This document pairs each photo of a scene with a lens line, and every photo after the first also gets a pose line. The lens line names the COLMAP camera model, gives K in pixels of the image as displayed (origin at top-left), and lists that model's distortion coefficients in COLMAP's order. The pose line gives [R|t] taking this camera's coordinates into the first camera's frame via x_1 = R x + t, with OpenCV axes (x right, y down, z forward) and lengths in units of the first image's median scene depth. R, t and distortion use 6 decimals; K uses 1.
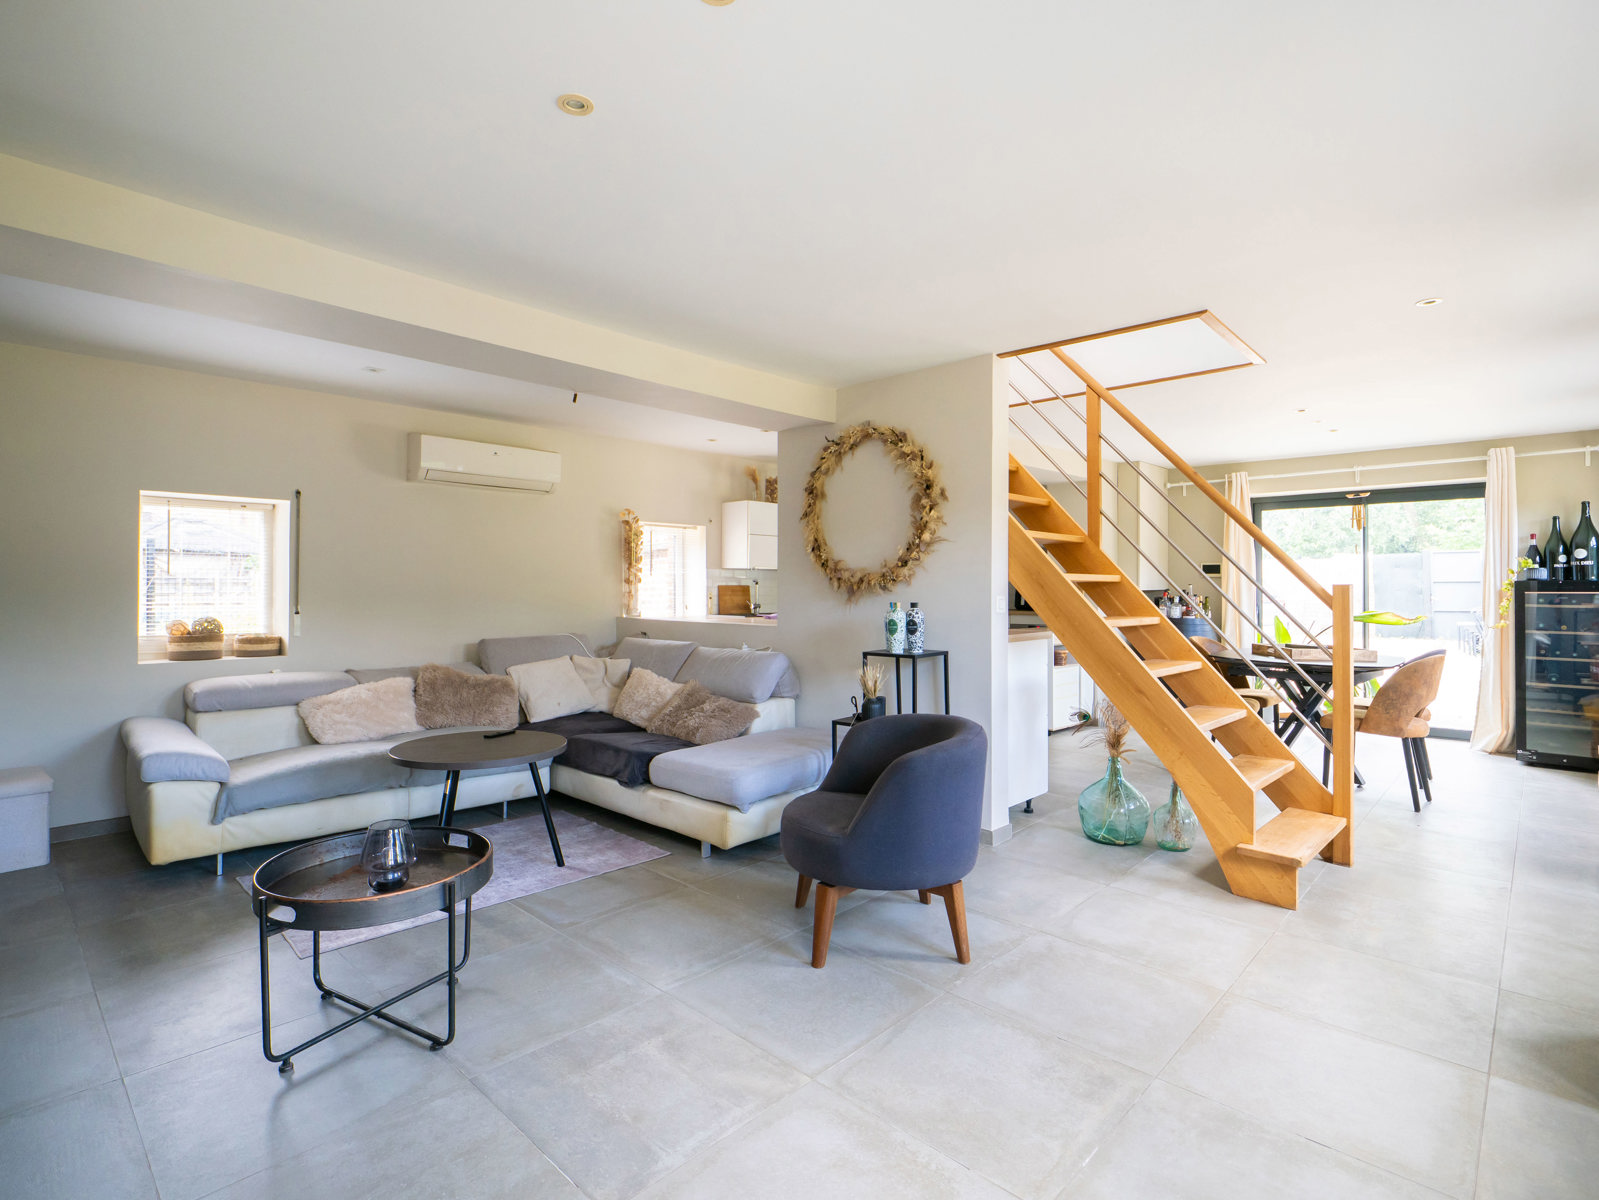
lens RADIAL K [[771.5, 0, 796.0], [0, 771.5, 587.4], [0, 0, 1]] dist [-0.004590, -0.000803]
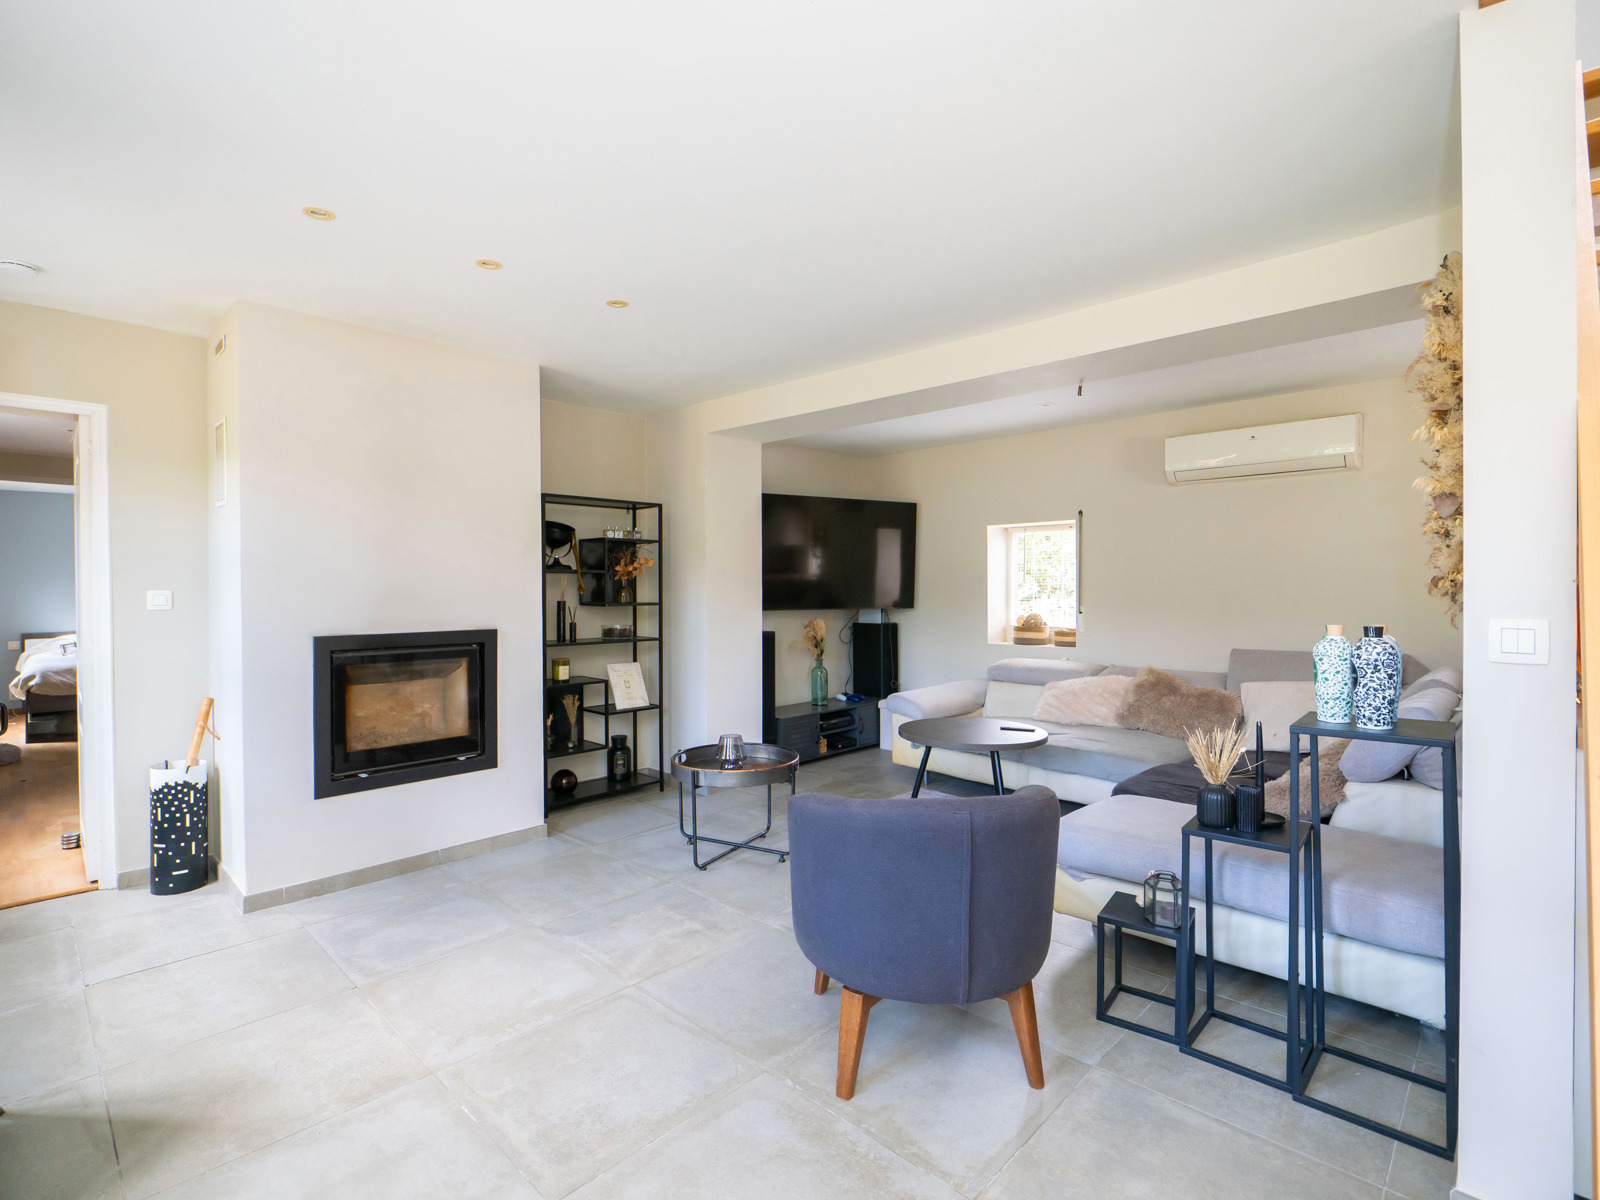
lens RADIAL K [[771.9, 0, 792.7], [0, 771.9, 594.3], [0, 0, 1]] dist [-0.004590, -0.000803]
pose [[0.004008, 0.005186, -0.999979, 0.618897], [0.004220, 0.999978, 0.005203, -0.004118], [0.999983, -0.004240, 0.003986, 0.608872]]
